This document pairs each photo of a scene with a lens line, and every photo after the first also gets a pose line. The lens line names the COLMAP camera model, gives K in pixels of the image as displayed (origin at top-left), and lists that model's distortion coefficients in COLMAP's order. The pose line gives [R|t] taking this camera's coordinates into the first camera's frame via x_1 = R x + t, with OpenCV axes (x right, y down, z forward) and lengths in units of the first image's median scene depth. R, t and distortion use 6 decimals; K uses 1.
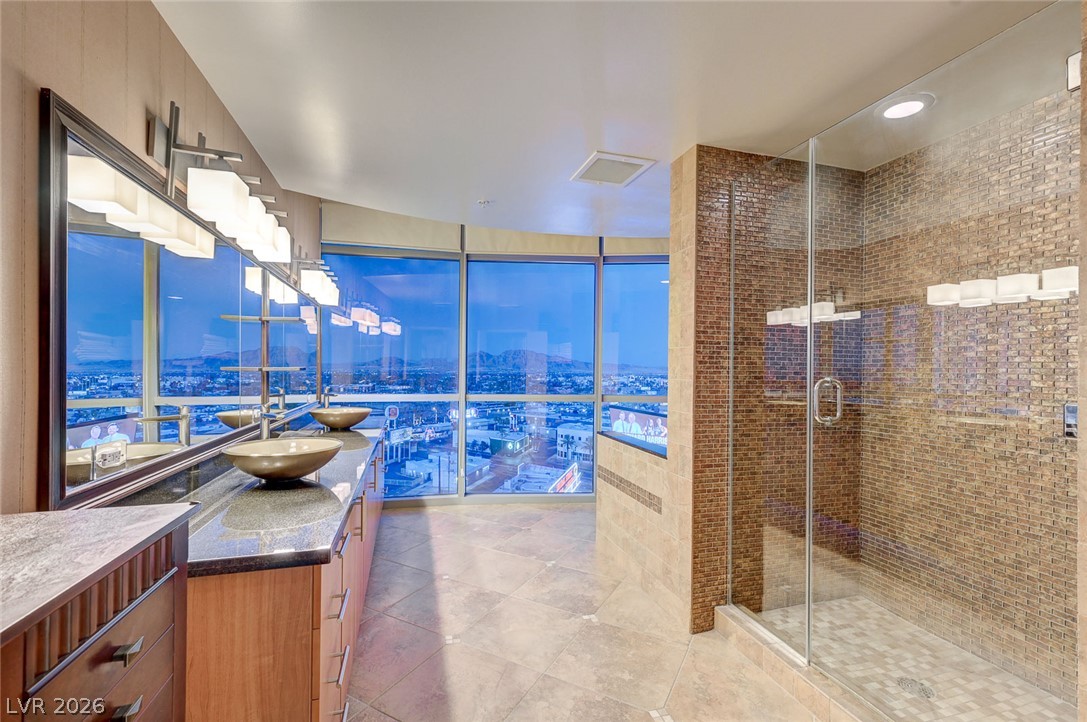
lens RADIAL K [[471.6, 0, 542.7], [0, 471.6, 363.4], [0, 0, 1]] dist [0.000412, -0.000022]
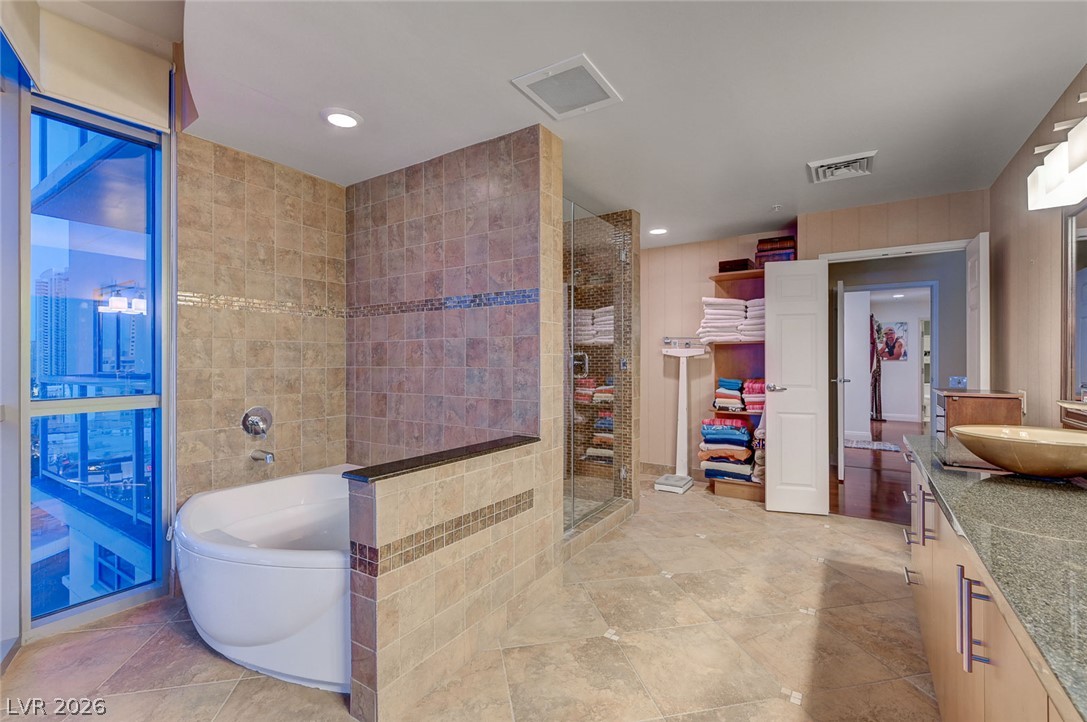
lens RADIAL K [[480.4, 0, 543.5], [0, 480.4, 361.0], [0, 0, 1]] dist [0.002171, 0.000009]
pose [[-0.652097, -0.012613, 0.758031, -0.470640], [-0.009103, 0.999920, 0.008807, 0.039275], [-0.758081, -0.001157, -0.652159, 1.664133]]
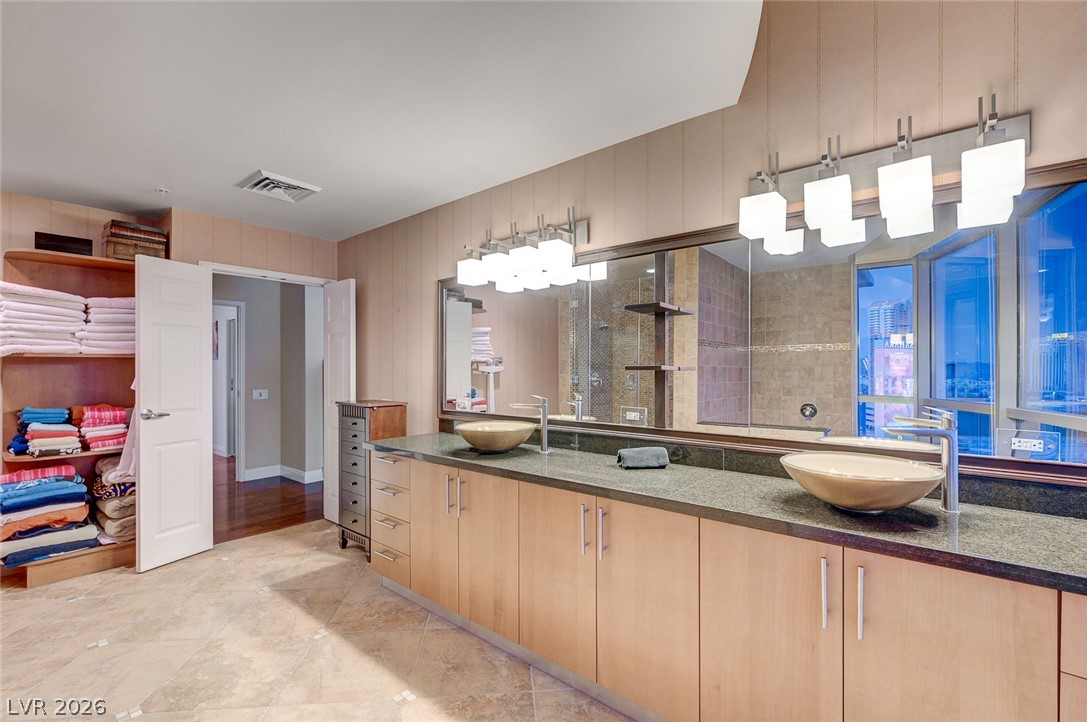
lens RADIAL K [[480.8, 0, 543.1], [0, 480.8, 371.1], [0, 0, 1]] dist [0.000440, 0.000107]
pose [[-0.826309, -0.005295, -0.563193, 0.076469], [-0.004828, 0.999986, -0.002319, 0.018911], [0.563197, 0.000803, -0.826322, 1.677541]]
